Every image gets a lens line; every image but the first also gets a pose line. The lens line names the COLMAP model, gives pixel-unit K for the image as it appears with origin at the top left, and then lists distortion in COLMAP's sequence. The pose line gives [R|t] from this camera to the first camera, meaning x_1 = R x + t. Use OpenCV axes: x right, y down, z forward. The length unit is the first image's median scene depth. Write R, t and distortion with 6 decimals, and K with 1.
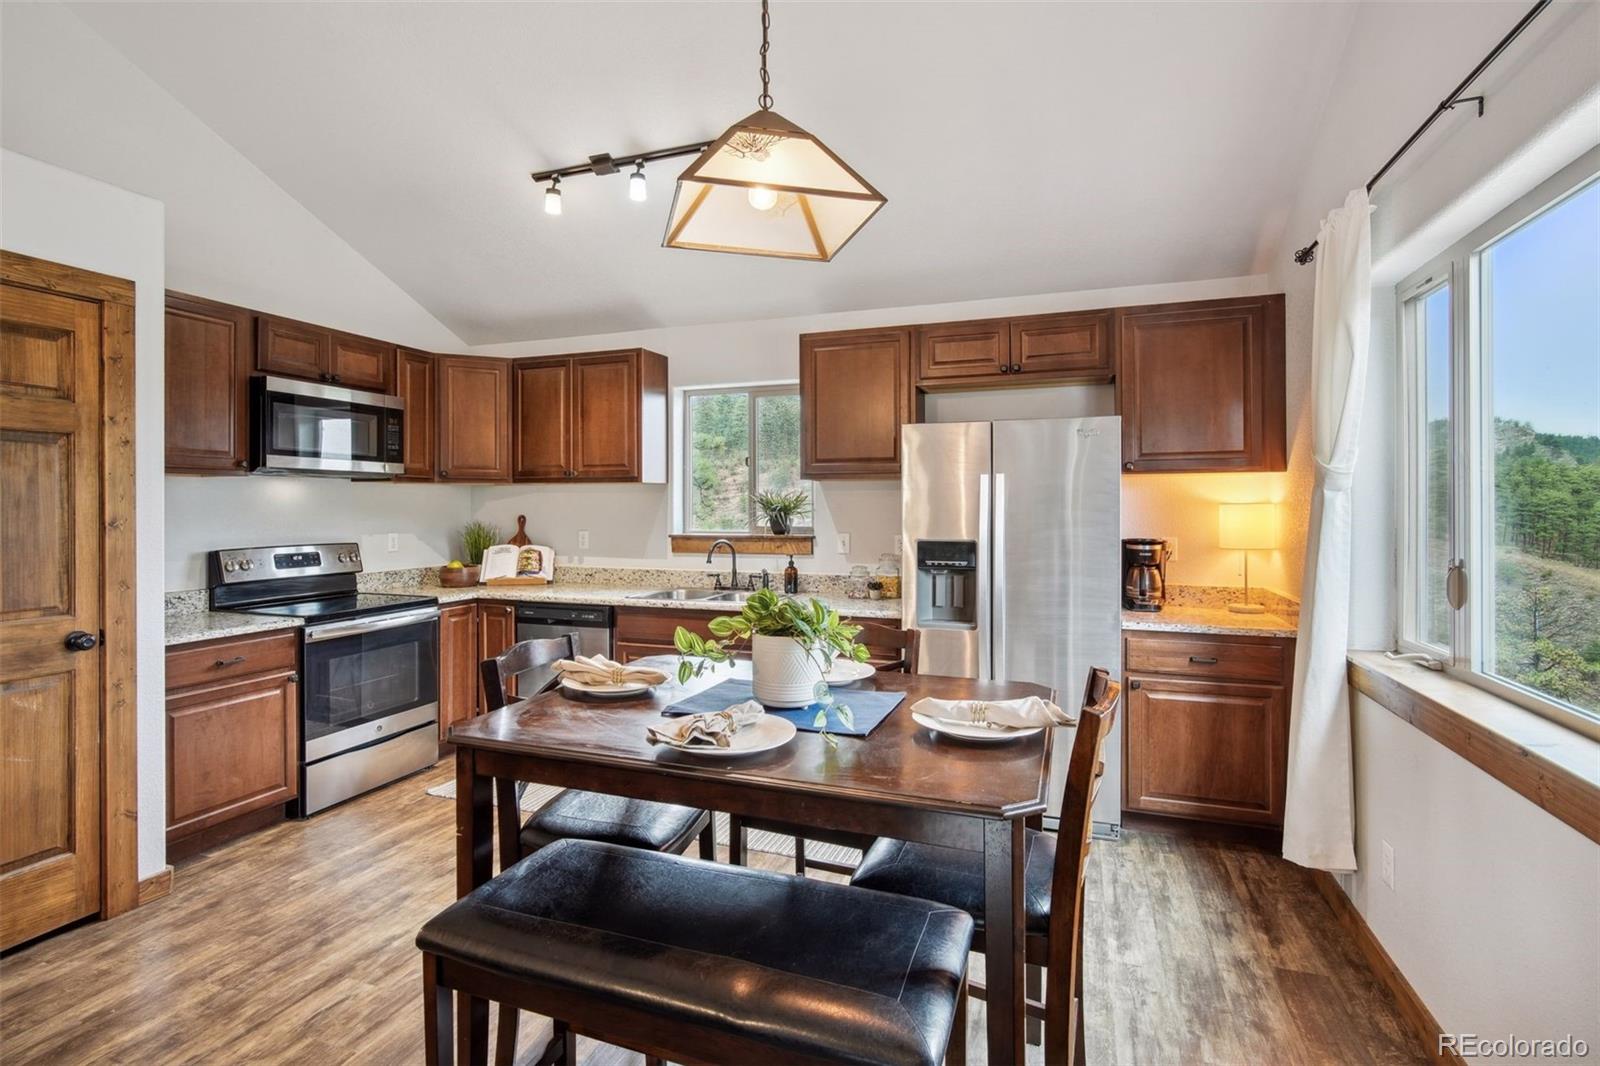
lens RADIAL K [[763.7, 0, 788.4], [0, 763.7, 503.2], [0, 0, 1]] dist [-0.005004, 0.000364]
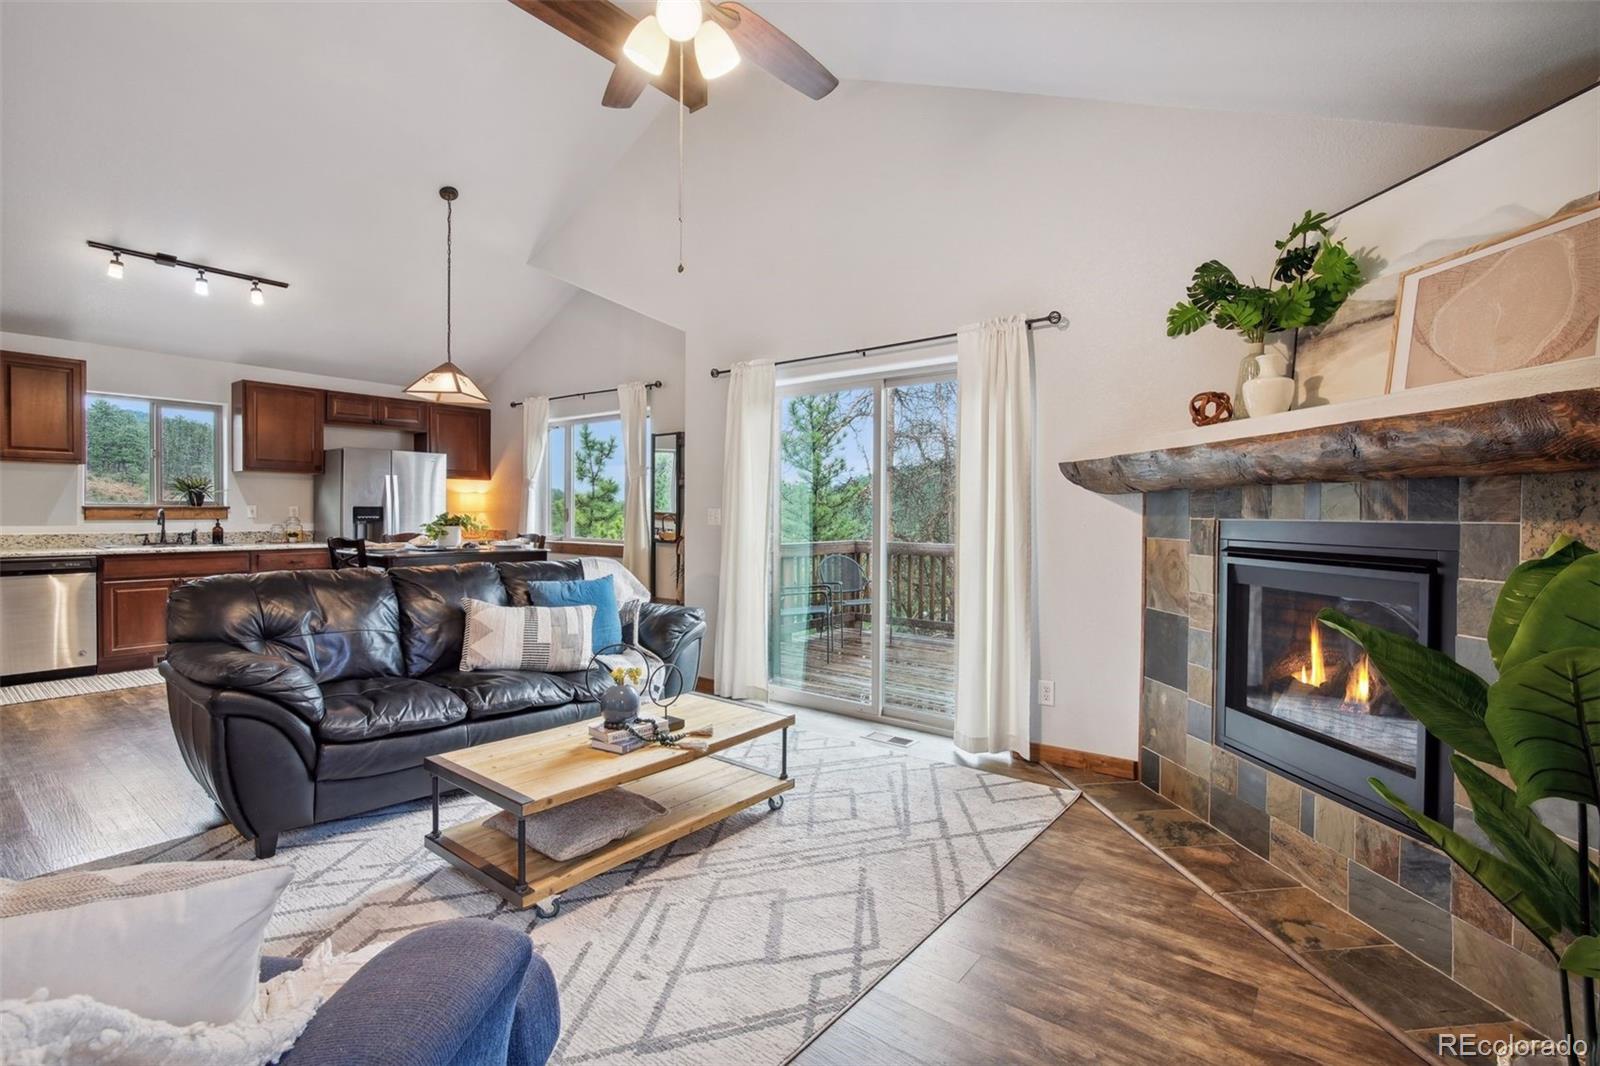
lens RADIAL K [[732.9, 0, 796.6], [0, 732.9, 522.2], [0, 0, 1]] dist [-0.014989, 0.007838]
pose [[0.307557, -0.009416, 0.951483, -1.225243], [-0.014069, 0.999797, 0.014442, 0.044286], [-0.951426, -0.017828, 0.307362, -0.651564]]
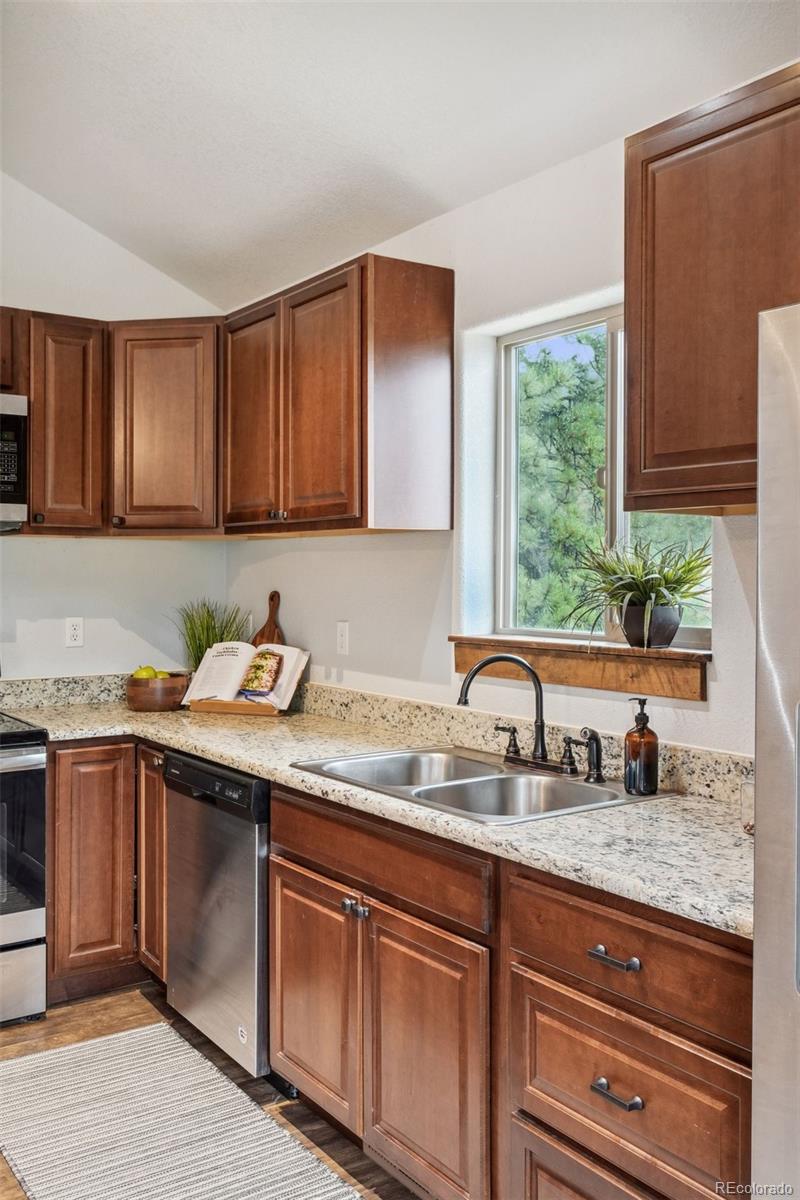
lens RADIAL K [[1071.8, 0, 399.6], [0, 1071.8, 579.1], [0, 0, 1]] dist [0.001565, -0.000849]
pose [[0.824437, 0.007020, -0.565911, 0.263288], [-0.002338, 0.999957, 0.009000, -0.001214], [0.565950, -0.006097, 0.824417, 0.547000]]
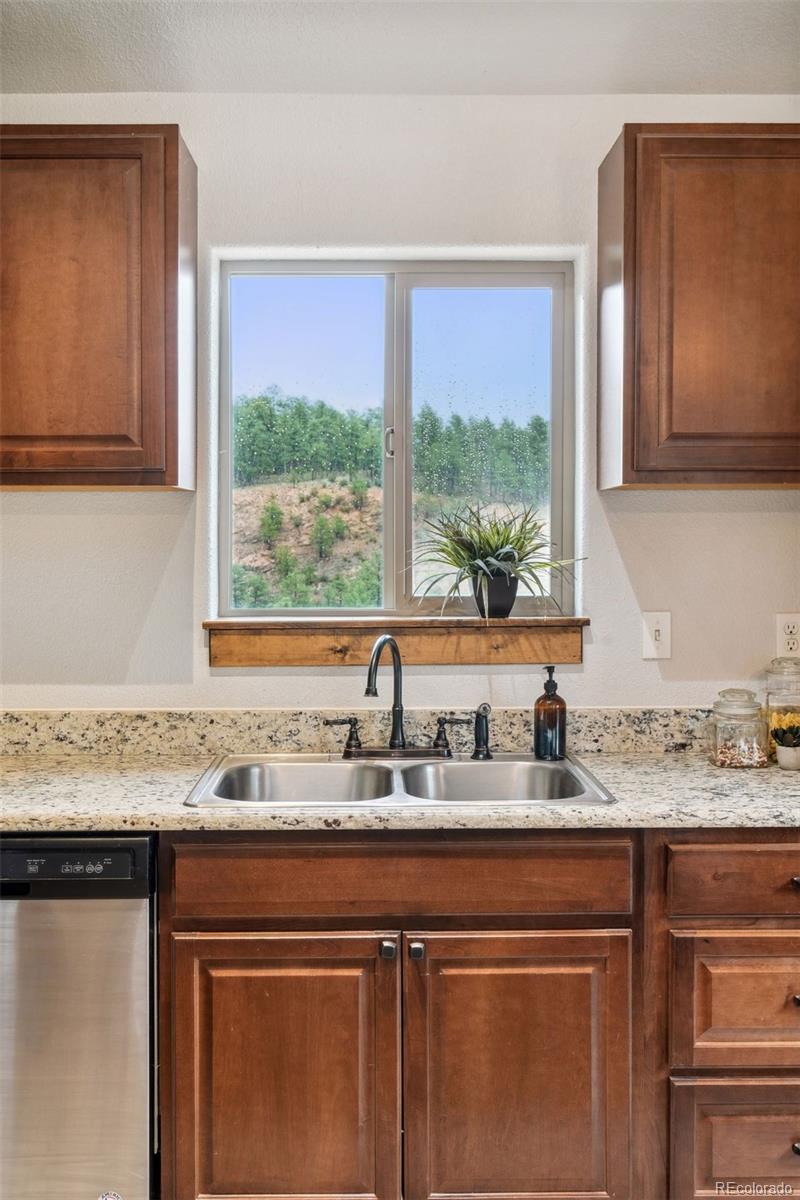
lens RADIAL K [[1207.5, 0, 386.5], [0, 1207.5, 558.9], [0, 0, 1]] dist [0.009302, 0.004228]
pose [[0.933514, -0.004553, 0.358511, -0.377315], [-0.001573, 0.999858, 0.016794, -0.002138], [-0.358537, -0.016241, 0.933374, 0.503189]]
